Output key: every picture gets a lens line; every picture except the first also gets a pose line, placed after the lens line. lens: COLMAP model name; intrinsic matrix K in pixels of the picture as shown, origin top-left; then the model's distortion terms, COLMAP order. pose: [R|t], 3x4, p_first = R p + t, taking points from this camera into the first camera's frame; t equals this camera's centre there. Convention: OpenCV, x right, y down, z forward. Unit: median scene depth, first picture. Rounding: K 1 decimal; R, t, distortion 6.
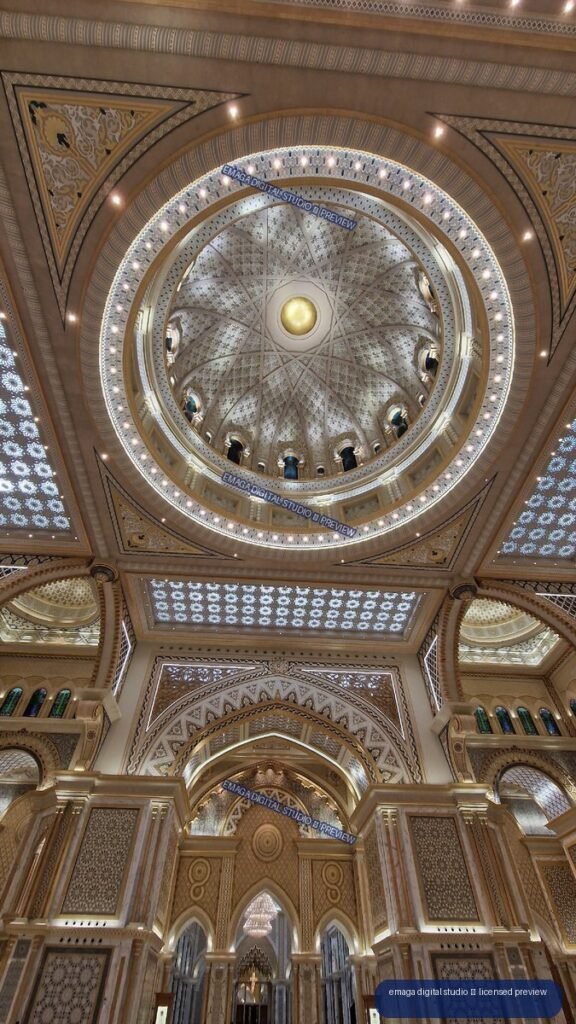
lens RADIAL K [[425.2, 0, 285.7], [0, 425.2, 513.5], [0, 0, 1]] dist [0.013089, -0.005596]
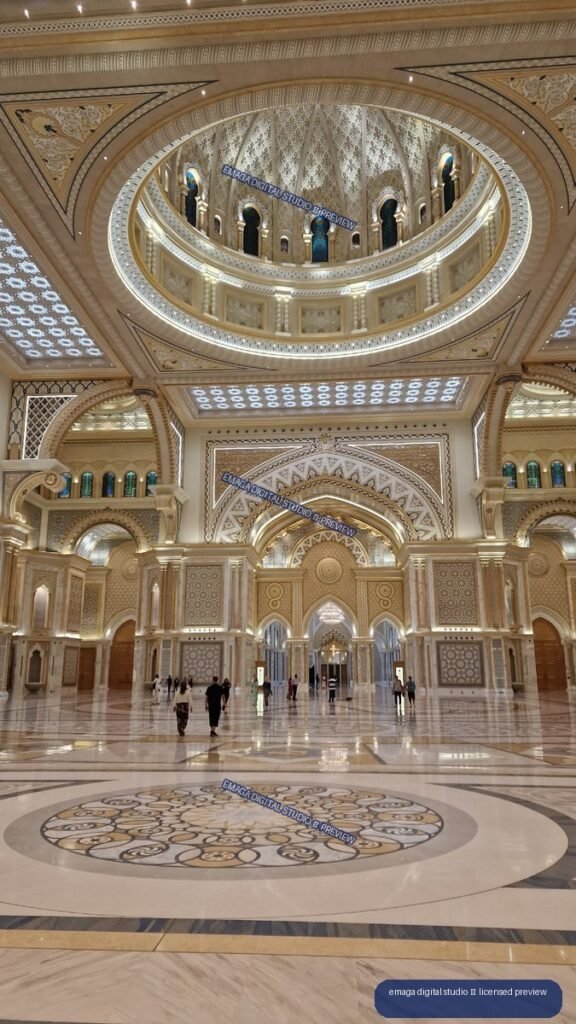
lens RADIAL K [[728.7, 0, 288.0], [0, 728.7, 512.0], [0, 0, 1]] dist [0.179168, -0.004045]
pose [[0.988853, -0.038324, -0.143876, 0.163606], [0.117926, 0.791516, 0.599664, -0.663188], [0.090899, -0.609946, 0.787212, -0.562418]]
